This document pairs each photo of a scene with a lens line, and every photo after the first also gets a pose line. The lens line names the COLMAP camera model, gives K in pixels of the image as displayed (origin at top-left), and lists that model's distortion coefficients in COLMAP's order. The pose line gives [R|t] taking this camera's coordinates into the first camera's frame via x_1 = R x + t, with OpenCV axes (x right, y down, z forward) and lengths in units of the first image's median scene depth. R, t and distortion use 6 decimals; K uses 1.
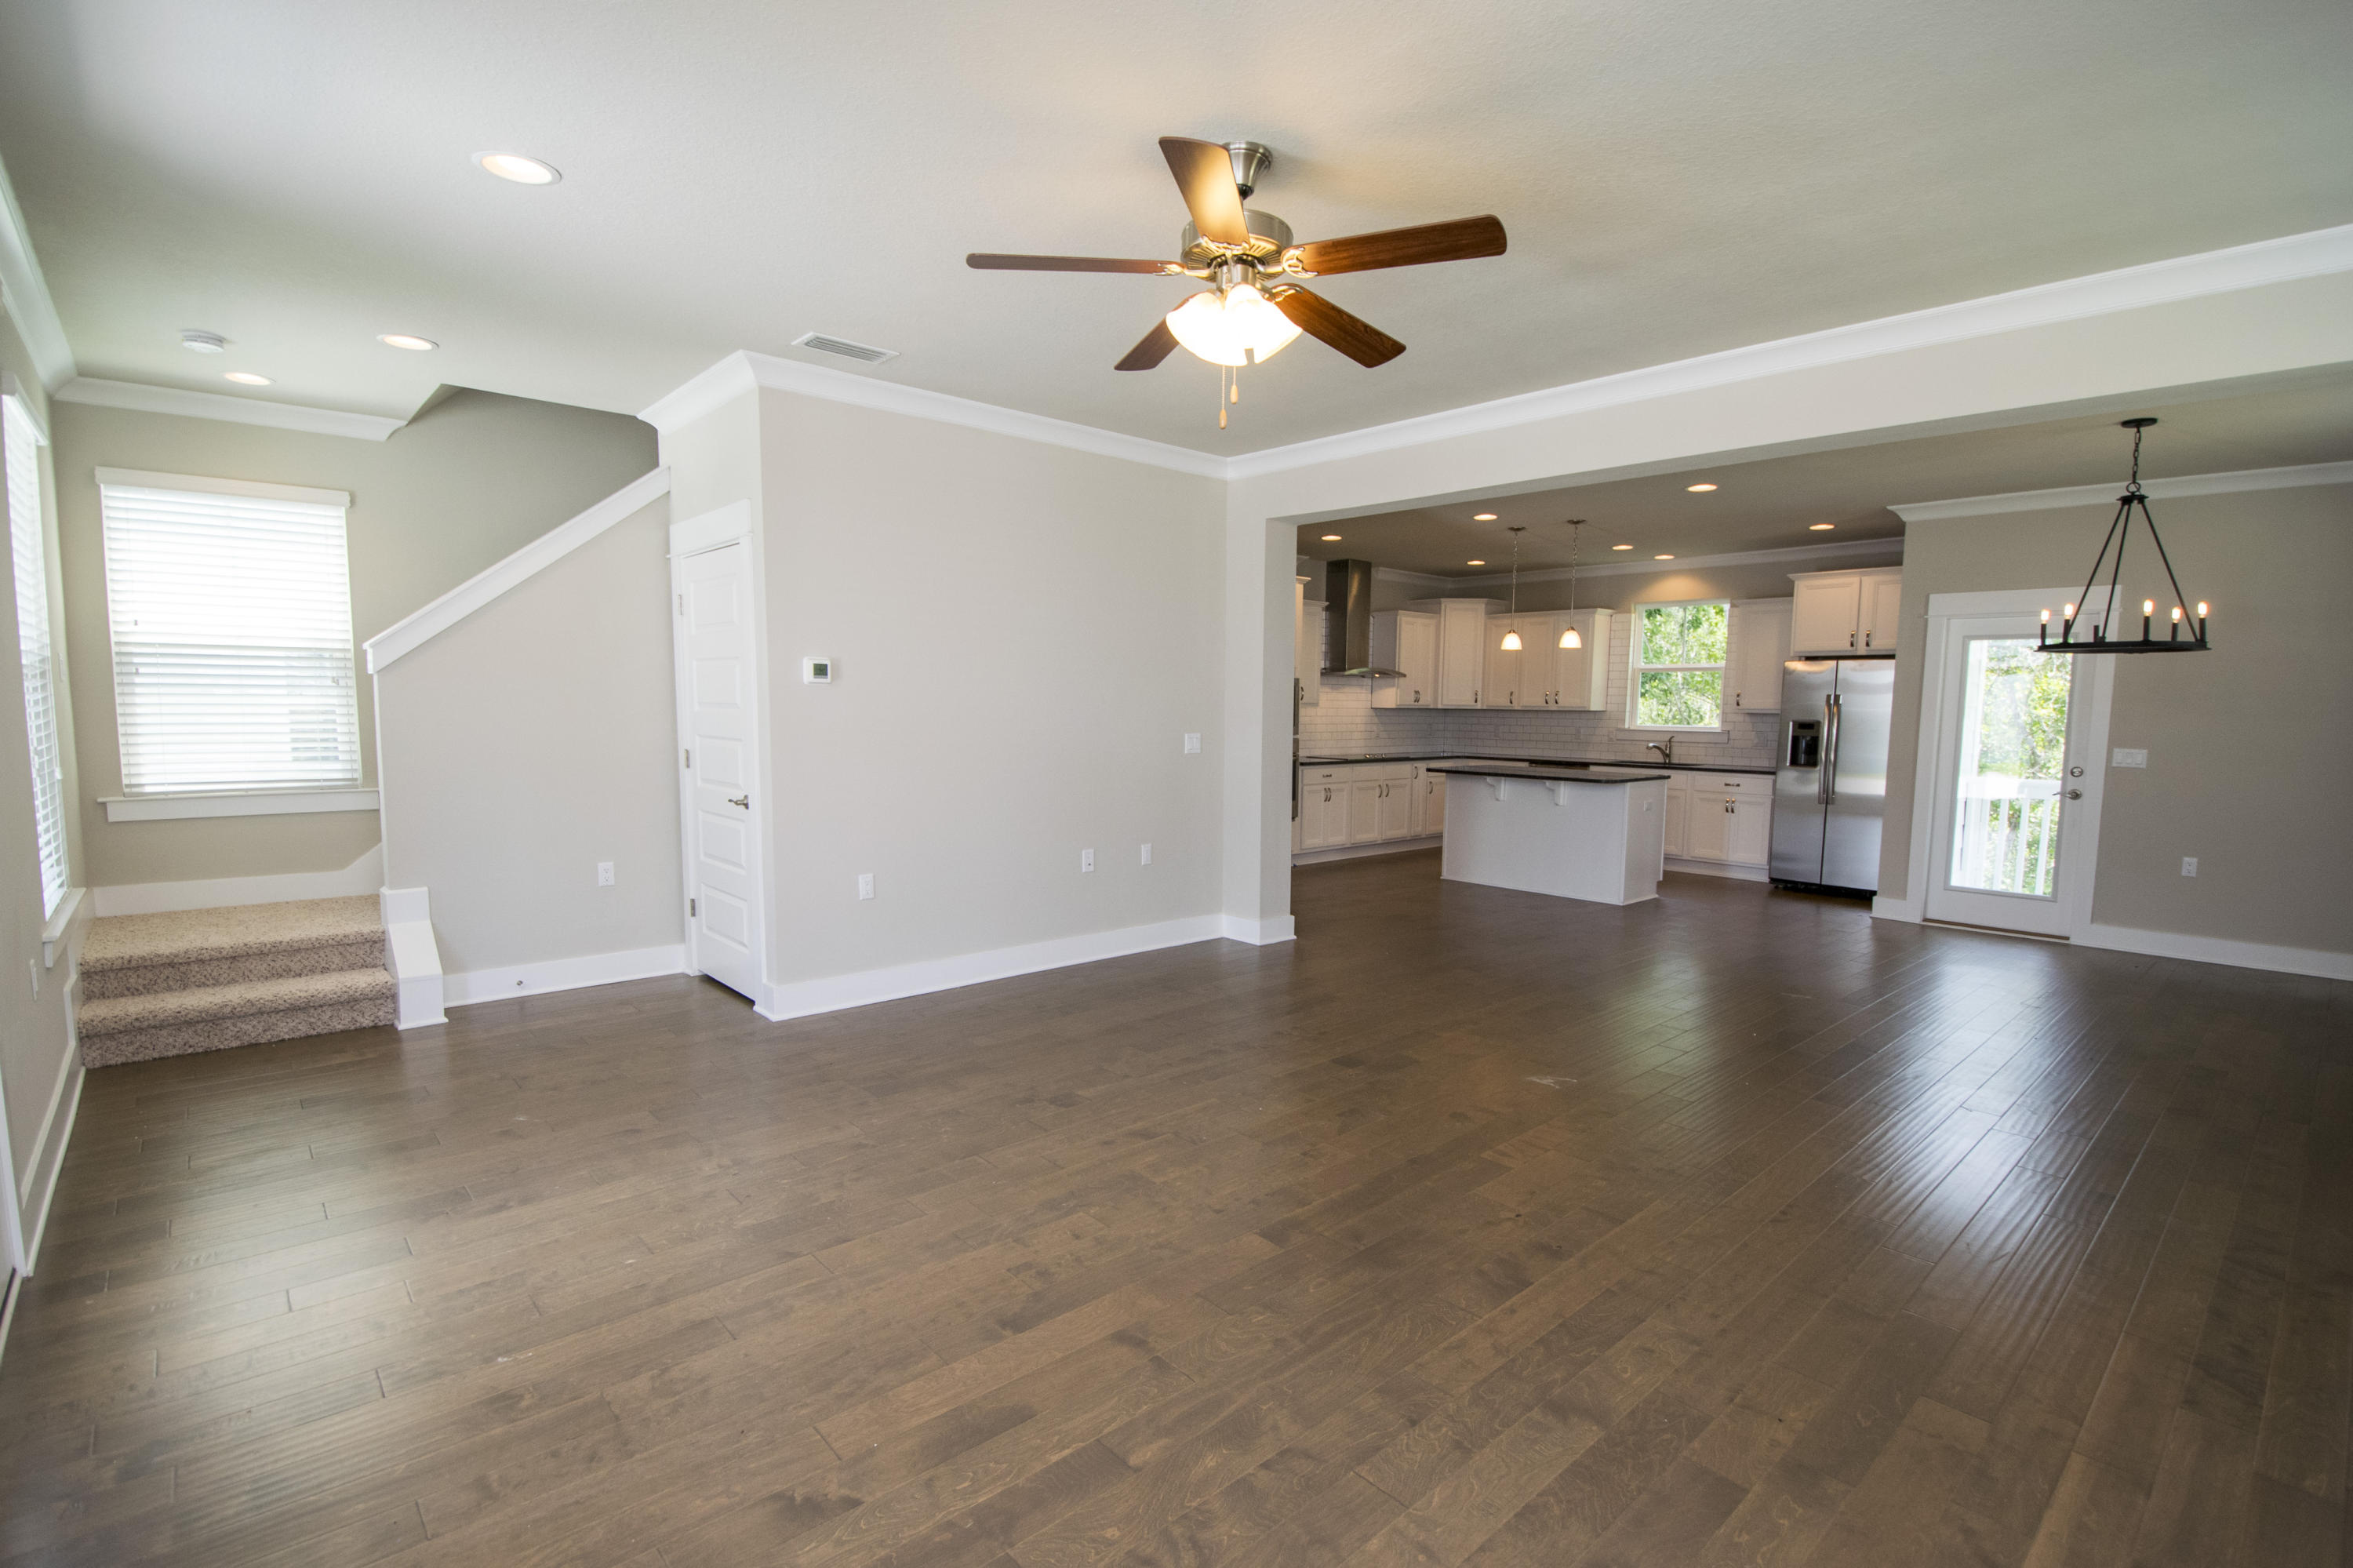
lens RADIAL K [[1093.0, 0, 1183.2], [0, 1093.0, 812.1], [0, 0, 1]] dist [-0.000934, -0.018895]
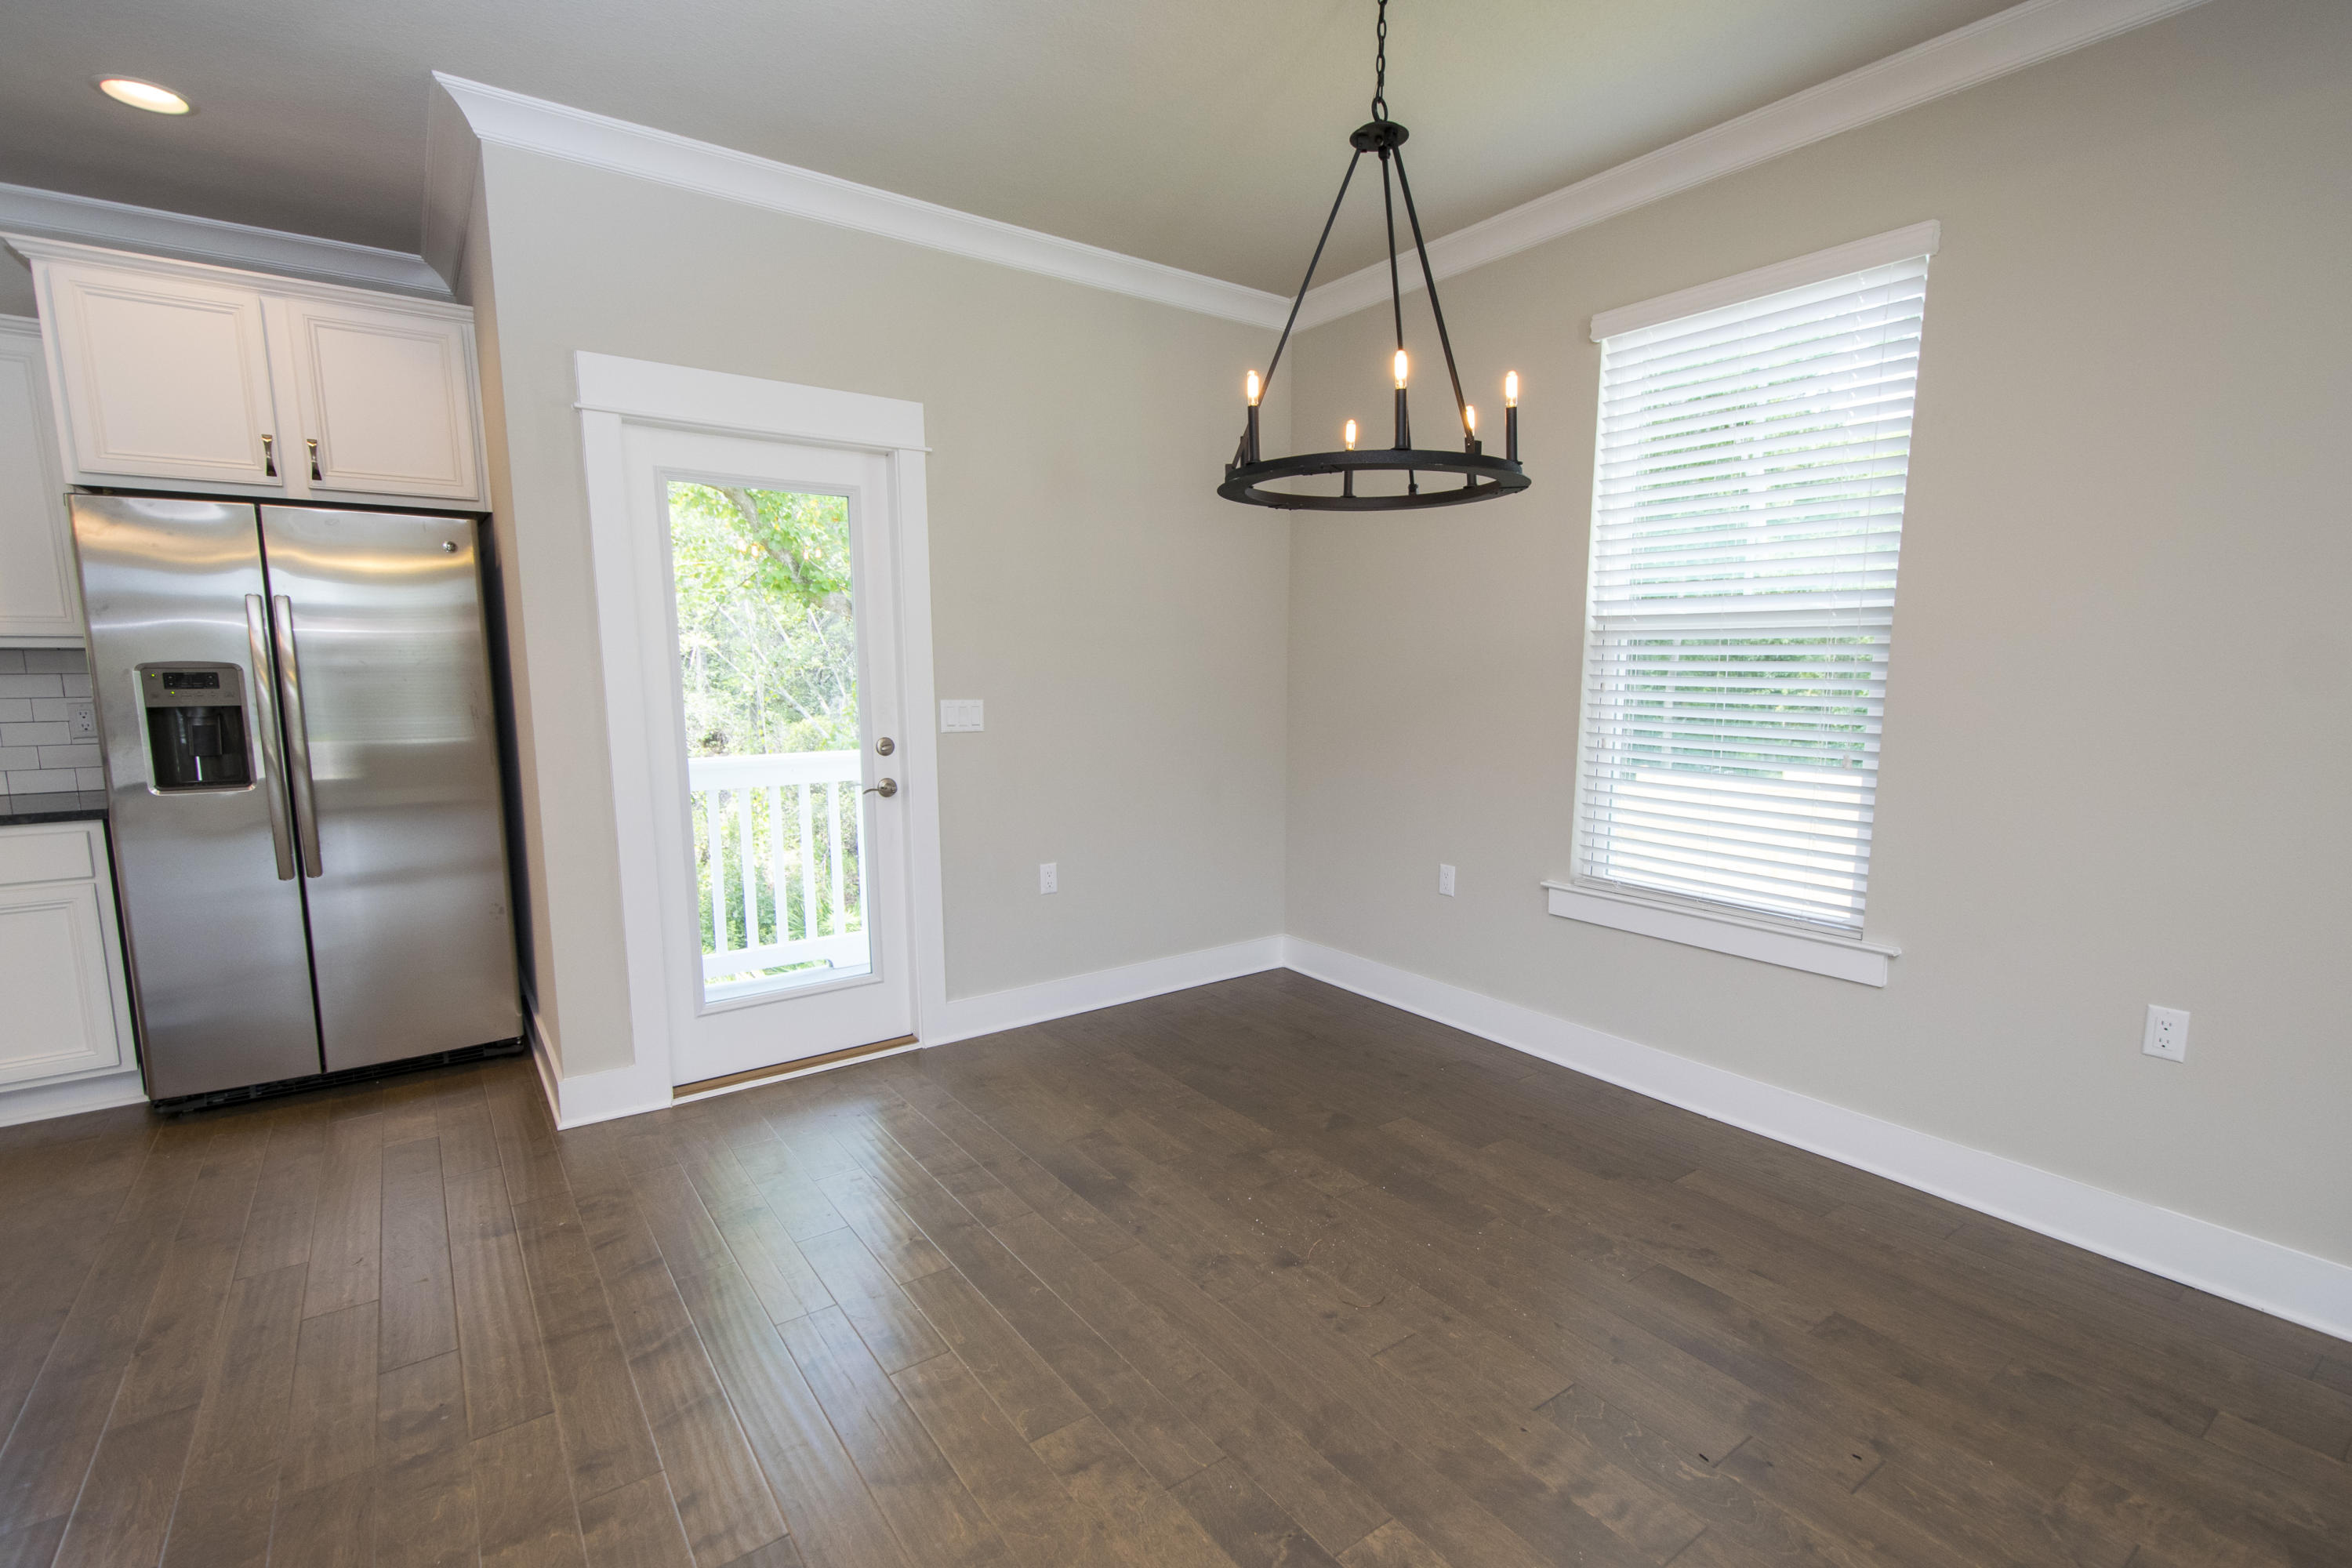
lens RADIAL K [[1071.0, 0, 1200.5], [0, 1071.0, 812.5], [0, 0, 1]] dist [-0.000007, -0.000026]
pose [[0.087063, -0.154671, 0.984122, 0.216800], [0.097760, 0.984432, 0.146071, -0.049320], [-0.991395, 0.083490, 0.100828, 0.571851]]
